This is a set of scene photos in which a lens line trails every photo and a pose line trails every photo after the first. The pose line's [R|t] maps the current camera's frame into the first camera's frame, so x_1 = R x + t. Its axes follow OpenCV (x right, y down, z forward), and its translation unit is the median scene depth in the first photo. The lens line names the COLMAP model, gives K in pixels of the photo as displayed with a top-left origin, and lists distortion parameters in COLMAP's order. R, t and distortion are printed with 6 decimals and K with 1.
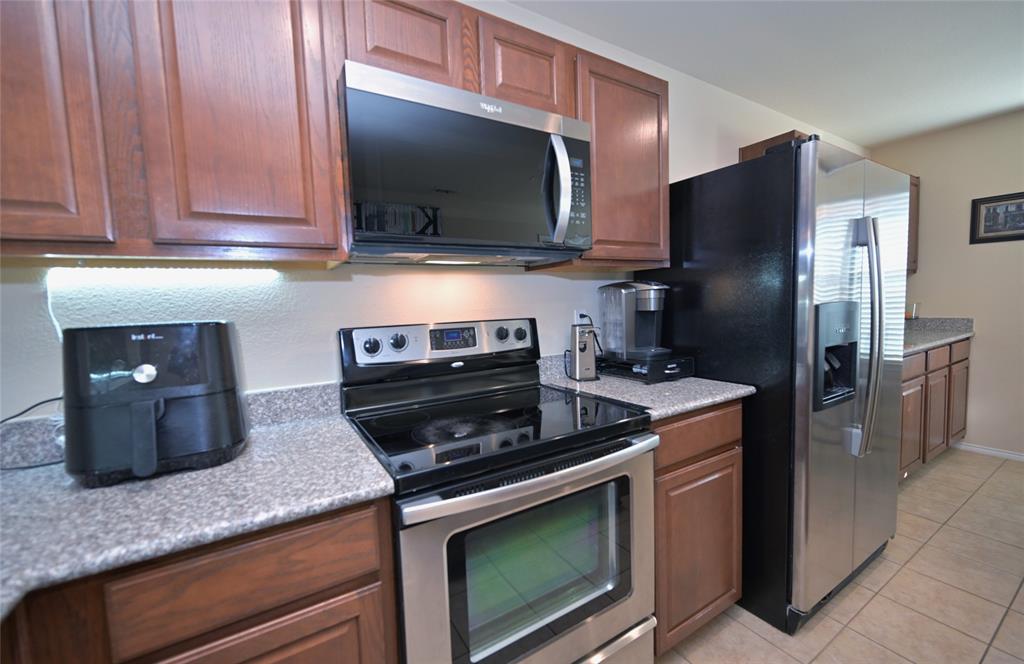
lens RADIAL K [[407.8, 0, 503.4], [0, 407.8, 330.2], [0, 0, 1]] dist [-0.000361, 0.000090]
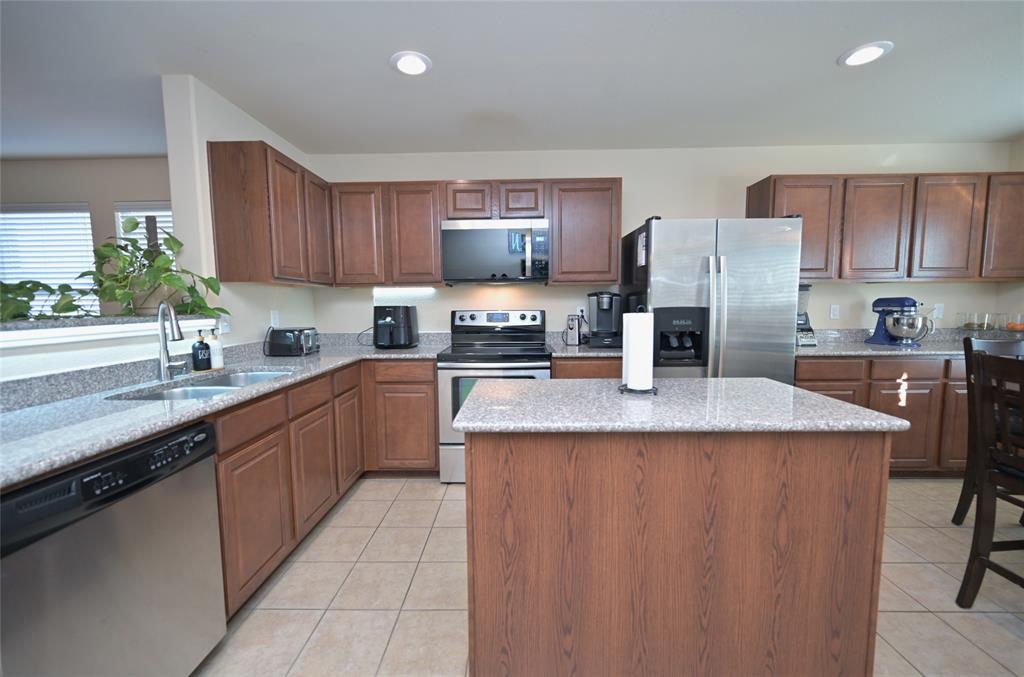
lens RADIAL K [[405.7, 0, 514.1], [0, 405.7, 336.7], [0, 0, 1]] dist [-0.000081, 0.000765]
pose [[0.839670, 0.074117, -0.538016, 1.183207], [-0.059339, 0.997233, 0.044770, 0.020432], [0.539846, -0.005667, 0.841745, -0.844902]]
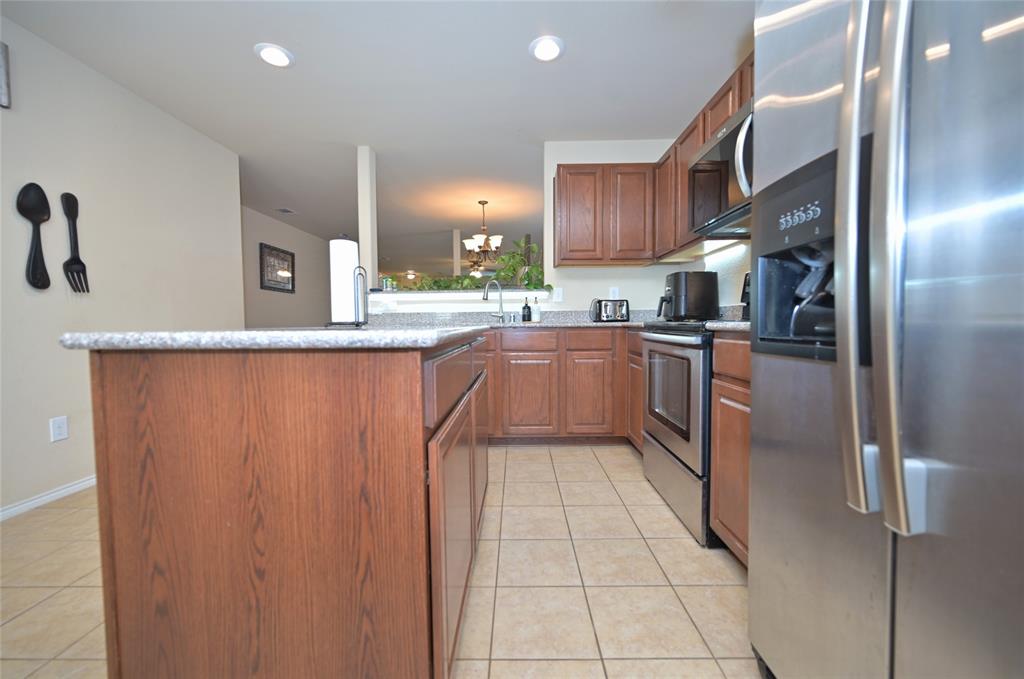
lens RADIAL K [[405.7, 0, 512.3], [0, 405.7, 337.1], [0, 0, 1]] dist [-0.000081, 0.000765]
pose [[-0.547162, 0.072717, -0.833862, 1.524399], [-0.030239, 0.993852, 0.106511, 0.107591], [0.836481, 0.083494, -0.541598, 1.003999]]
